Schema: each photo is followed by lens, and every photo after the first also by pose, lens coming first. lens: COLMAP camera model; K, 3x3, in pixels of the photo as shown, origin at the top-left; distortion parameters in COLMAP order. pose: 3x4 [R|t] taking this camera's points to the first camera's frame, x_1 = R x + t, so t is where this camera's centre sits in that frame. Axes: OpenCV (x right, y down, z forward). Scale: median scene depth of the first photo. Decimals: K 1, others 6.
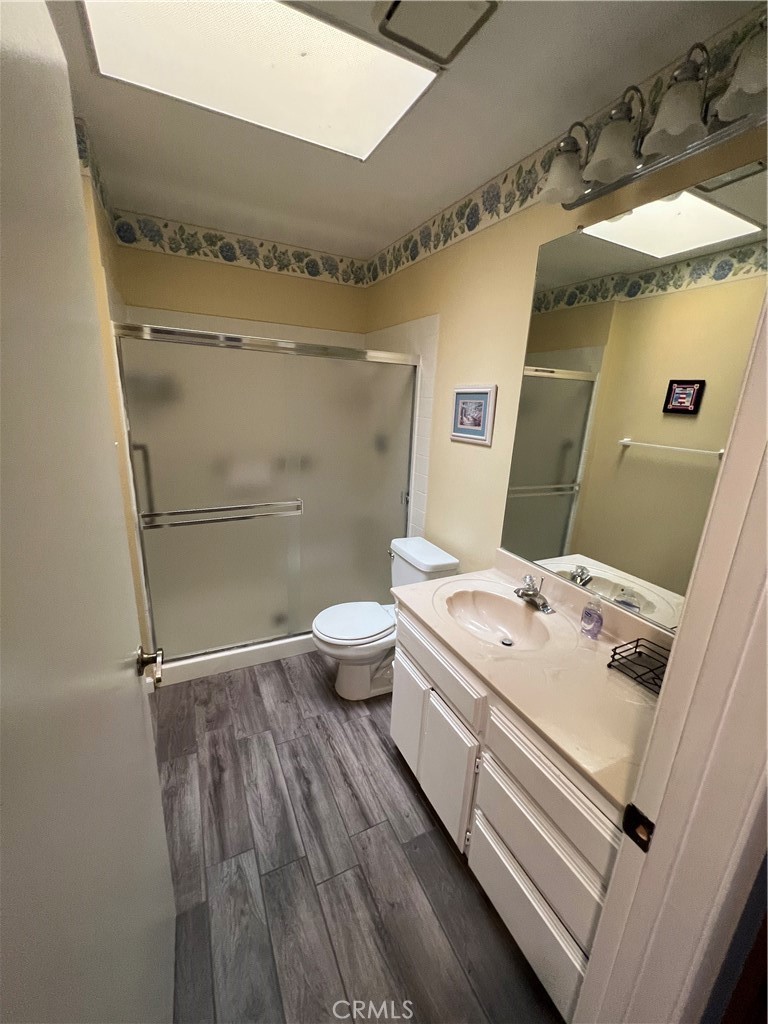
lens RADIAL K [[410.4, 0, 387.6], [0, 410.4, 514.1], [0, 0, 1]] dist [0.000641, 0.000058]
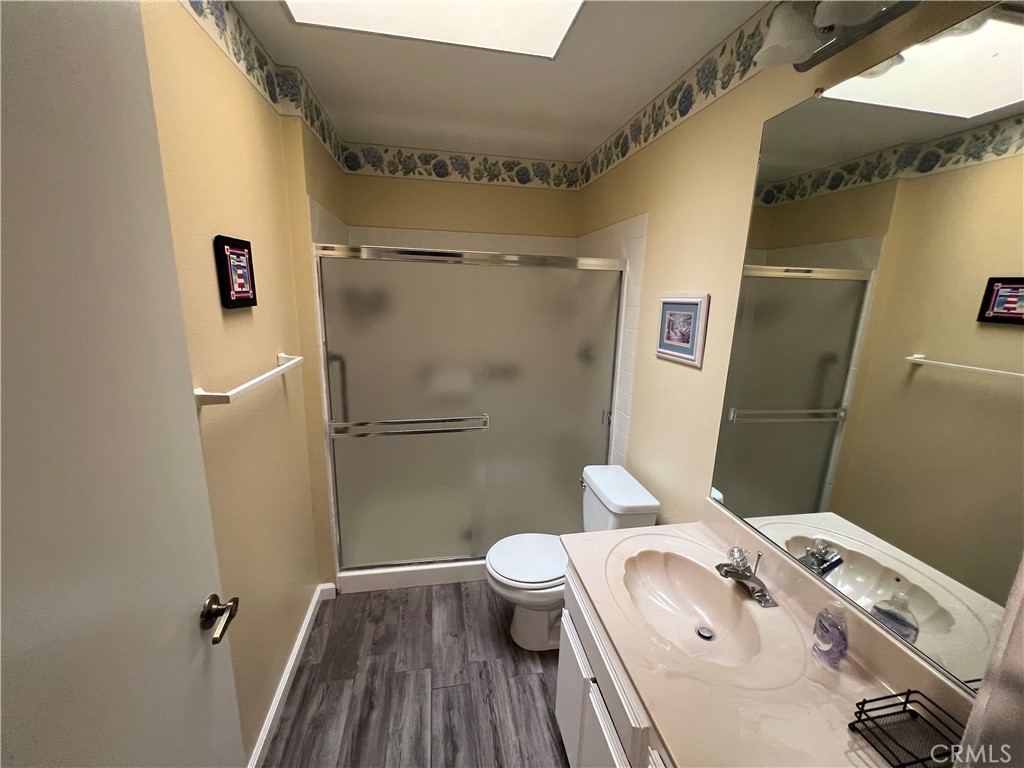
lens RADIAL K [[410.4, 0, 513.3], [0, 410.4, 383.2], [0, 0, 1]] dist [0.000641, 0.000058]
pose [[0.961349, 0.040982, -0.272264, 0.107259], [-0.059236, 0.996489, -0.059167, -0.060710], [0.268884, 0.073008, 0.960402, 0.115362]]
